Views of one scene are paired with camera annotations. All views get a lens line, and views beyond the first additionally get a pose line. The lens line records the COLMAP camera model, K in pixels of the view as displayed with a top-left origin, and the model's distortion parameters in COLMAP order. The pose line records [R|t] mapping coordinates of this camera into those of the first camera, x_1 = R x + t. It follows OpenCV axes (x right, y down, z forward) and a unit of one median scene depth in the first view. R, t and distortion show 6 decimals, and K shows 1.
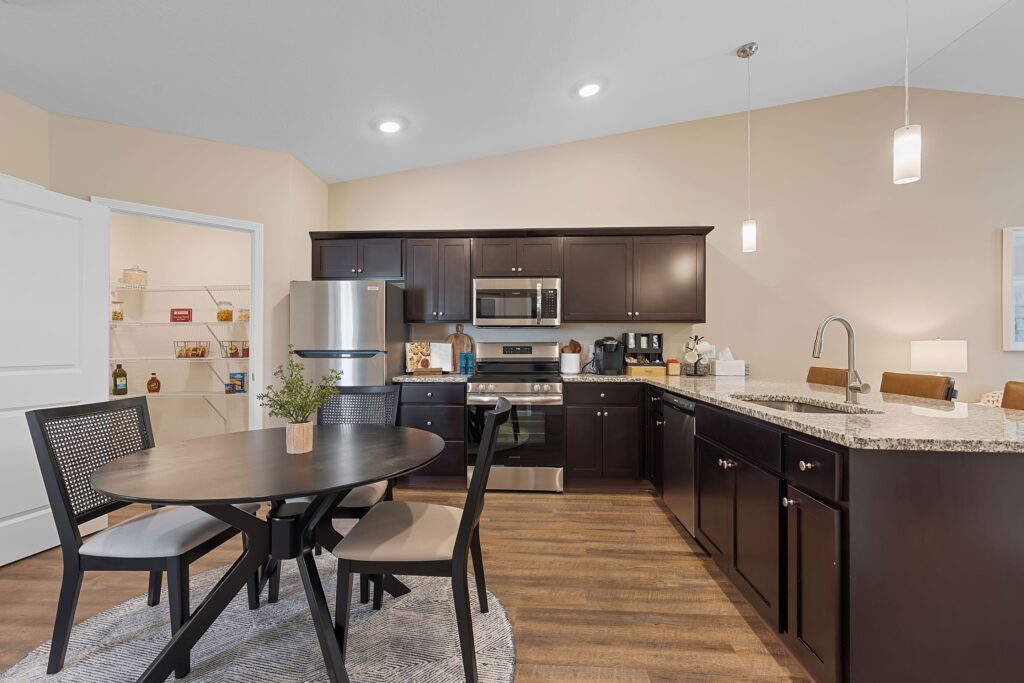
lens RADIAL K [[460.1, 0, 506.1], [0, 460.1, 339.9], [0, 0, 1]] dist [0.003353, 0.000604]
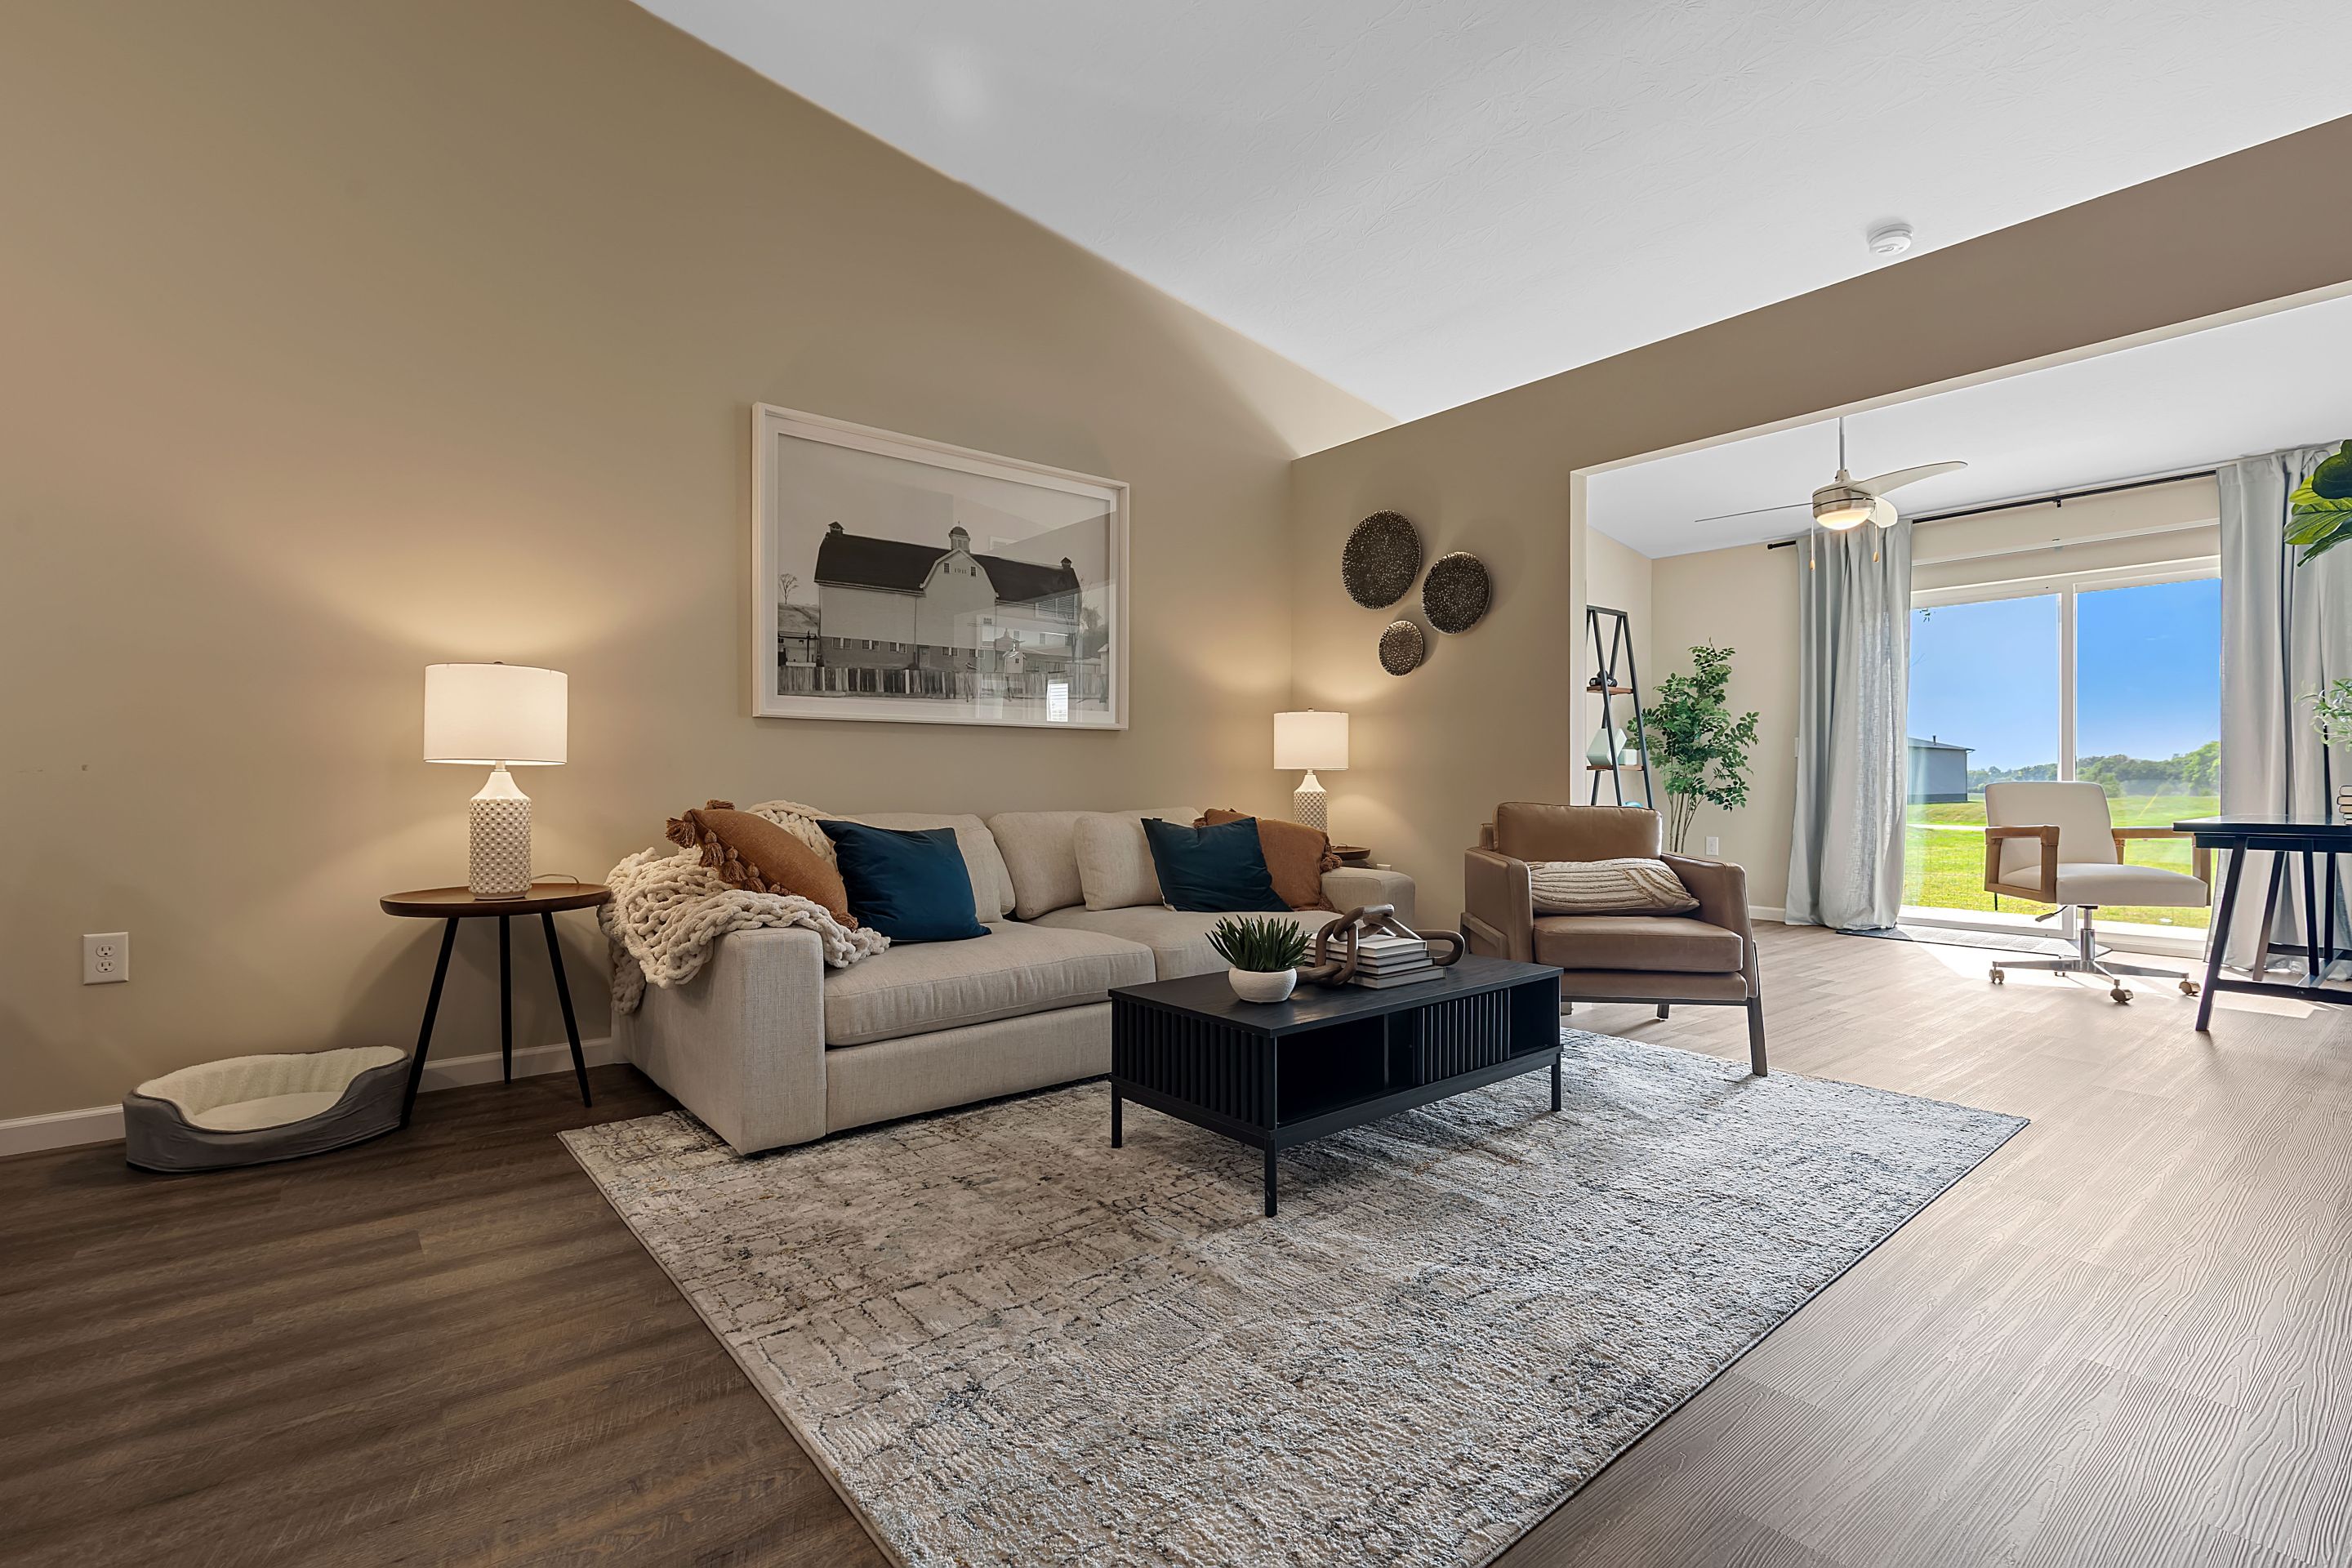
lens RADIAL K [[1056.9, 0, 1162.5], [0, 1056.9, 780.4], [0, 0, 1]] dist [0.003353, 0.000604]
pose [[0.739720, 0.000168, 0.672915, 0.737057], [-0.008361, 0.999925, 0.008942, 0.066691], [-0.672863, -0.012240, 0.739666, 0.097531]]
